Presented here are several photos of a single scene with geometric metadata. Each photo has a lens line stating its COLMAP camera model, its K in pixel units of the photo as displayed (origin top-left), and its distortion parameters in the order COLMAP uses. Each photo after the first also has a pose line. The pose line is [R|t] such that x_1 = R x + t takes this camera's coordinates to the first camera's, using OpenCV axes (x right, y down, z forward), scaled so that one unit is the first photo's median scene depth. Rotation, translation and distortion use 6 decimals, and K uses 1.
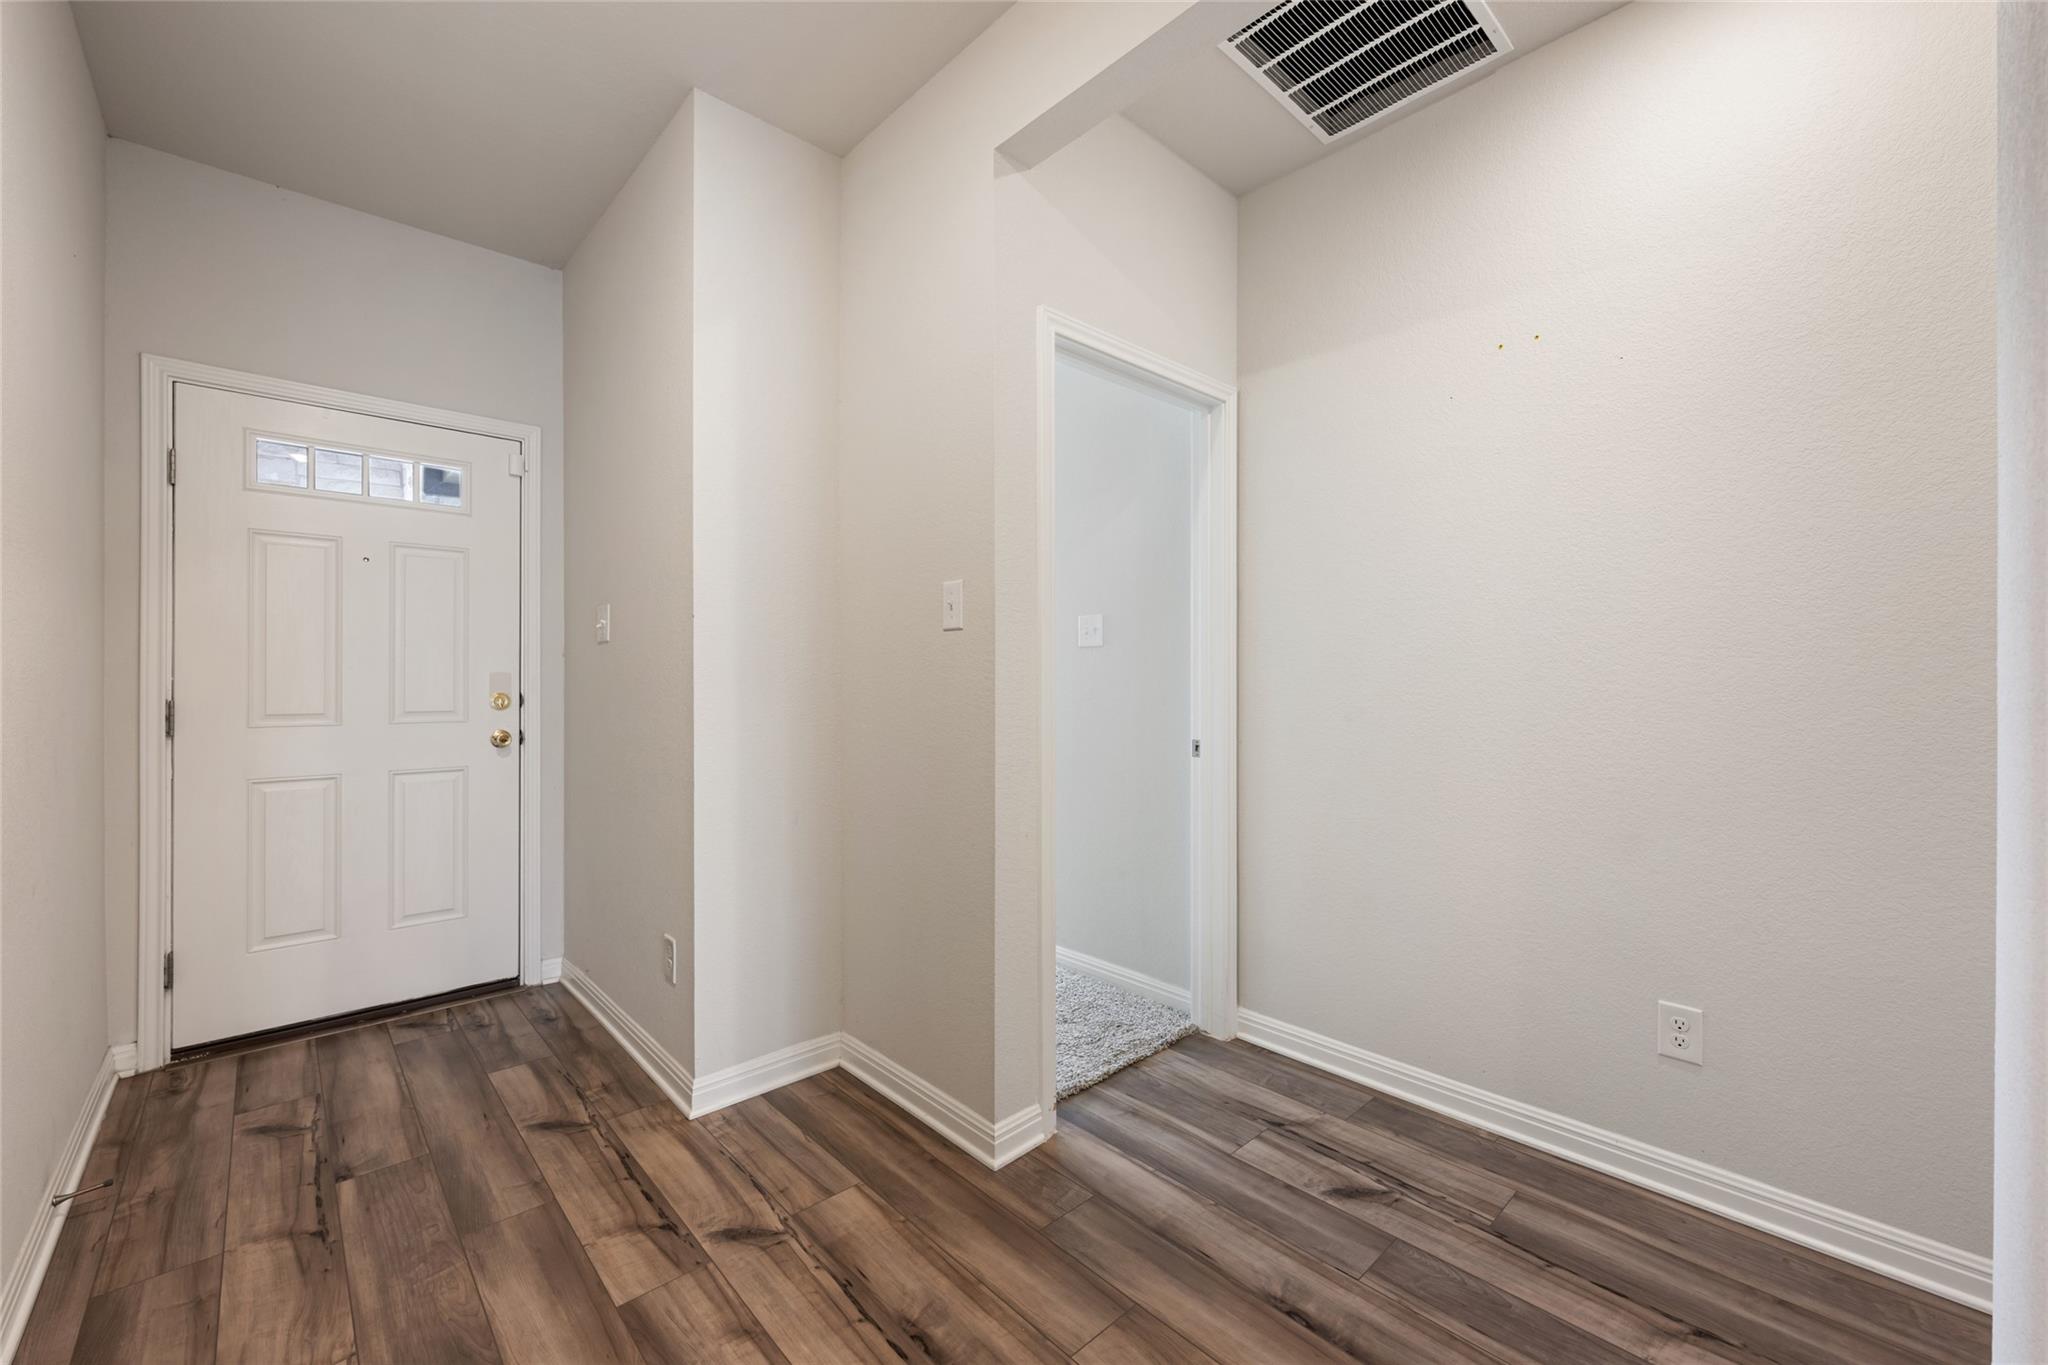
lens RADIAL K [[814.0, 0, 1025.8], [0, 814.0, 678.1], [0, 0, 1]] dist [0.001418, 0.000378]
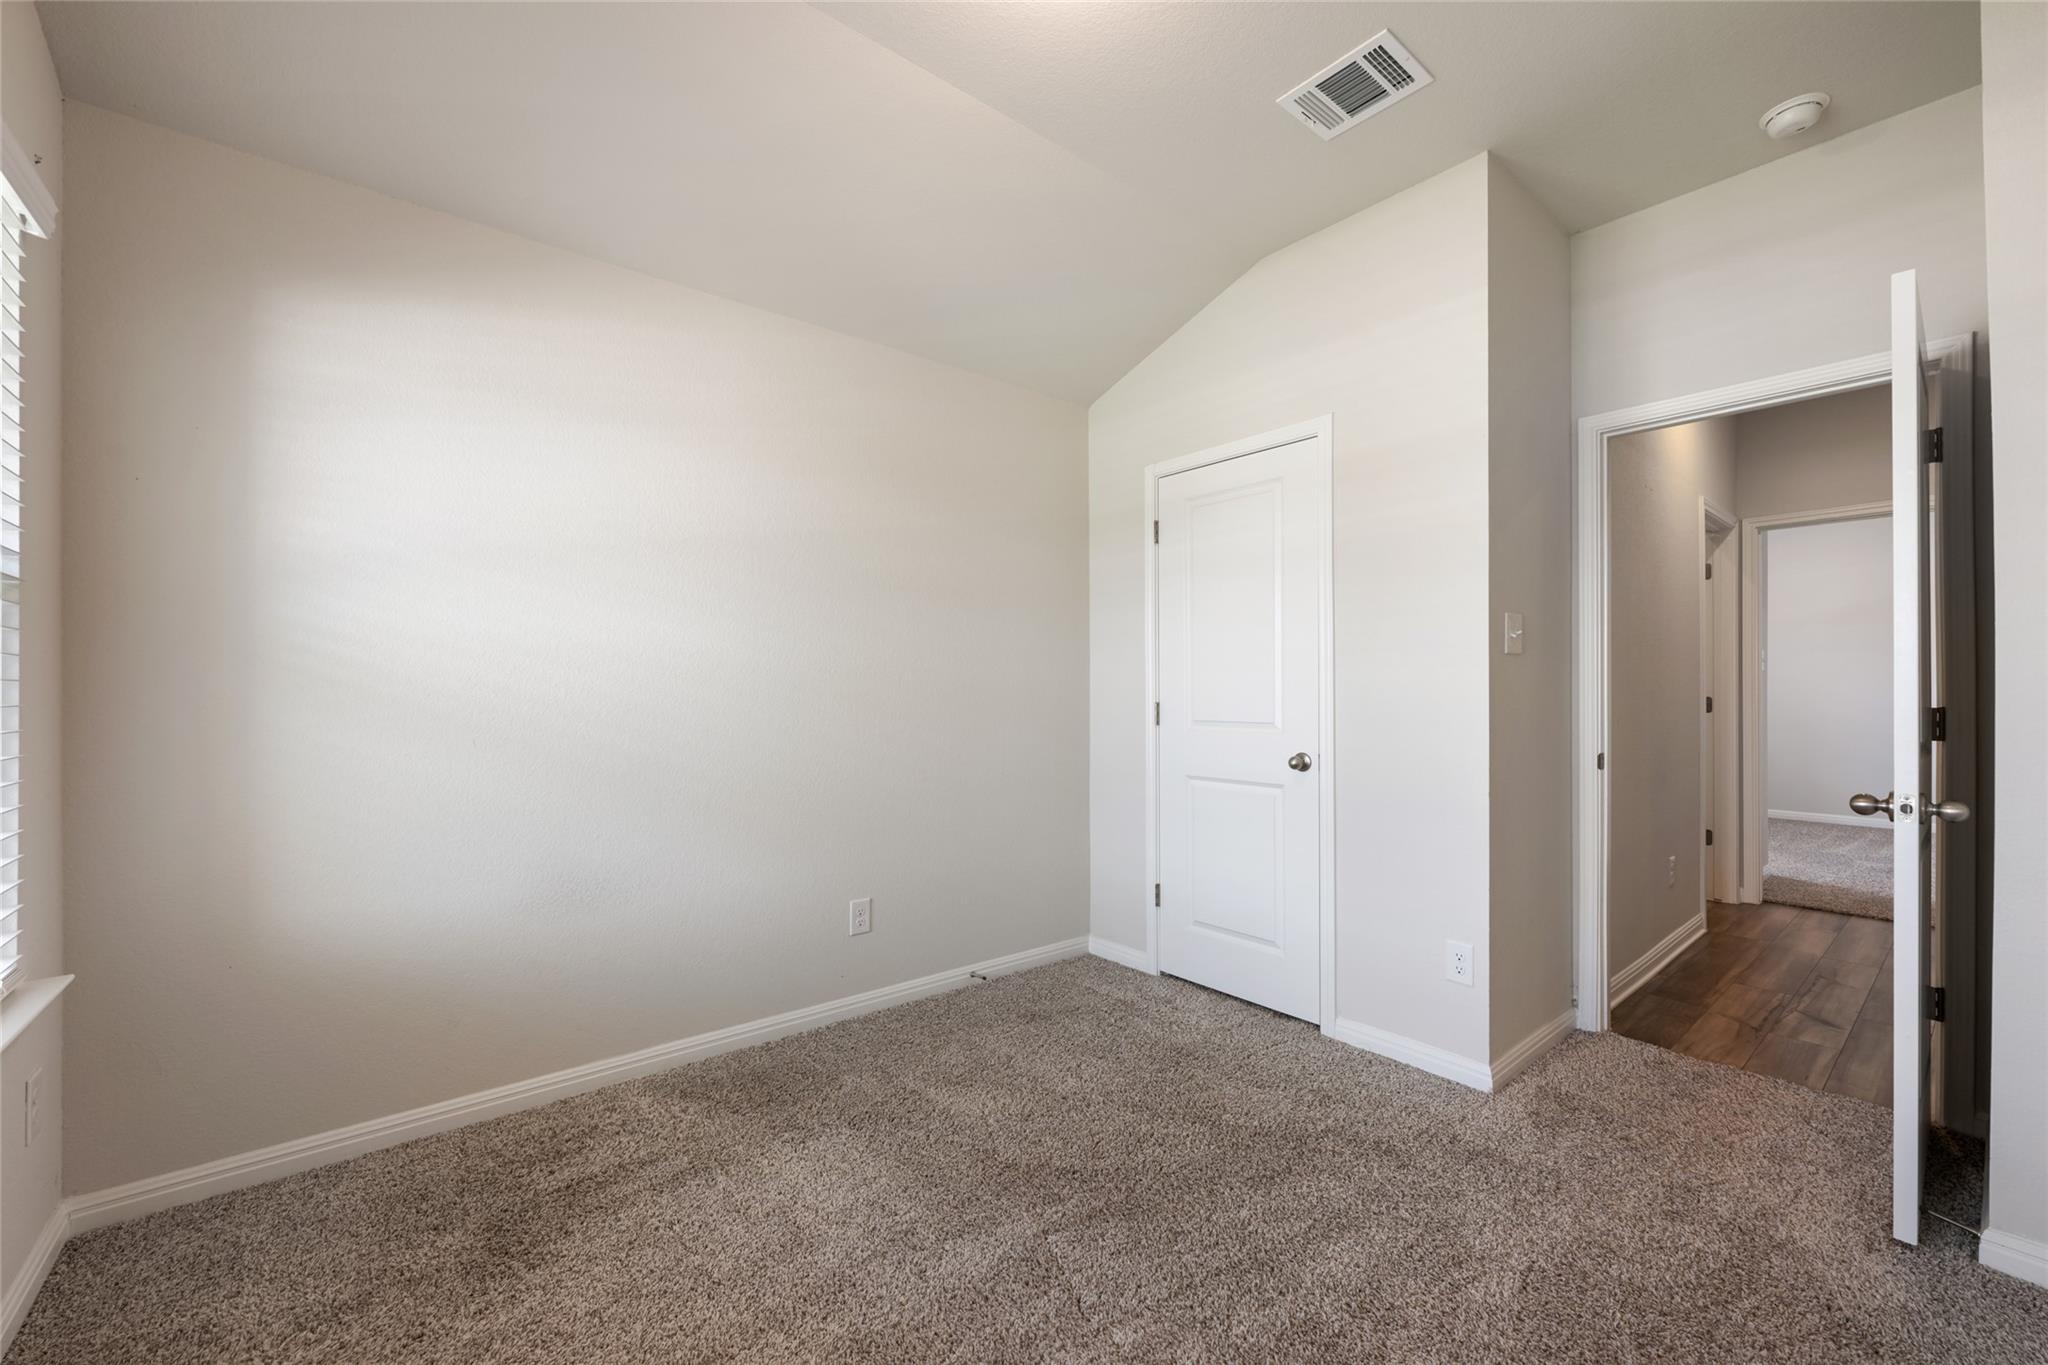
lens RADIAL K [[814.0, 0, 1022.5], [0, 814.0, 684.6], [0, 0, 1]] dist [0.001418, 0.000378]
pose [[0.064642, -0.000457, 0.997908, -1.183201], [0.000378, 1.000000, 0.000433, -0.019996], [-0.997908, 0.000349, 0.064643, 2.263541]]
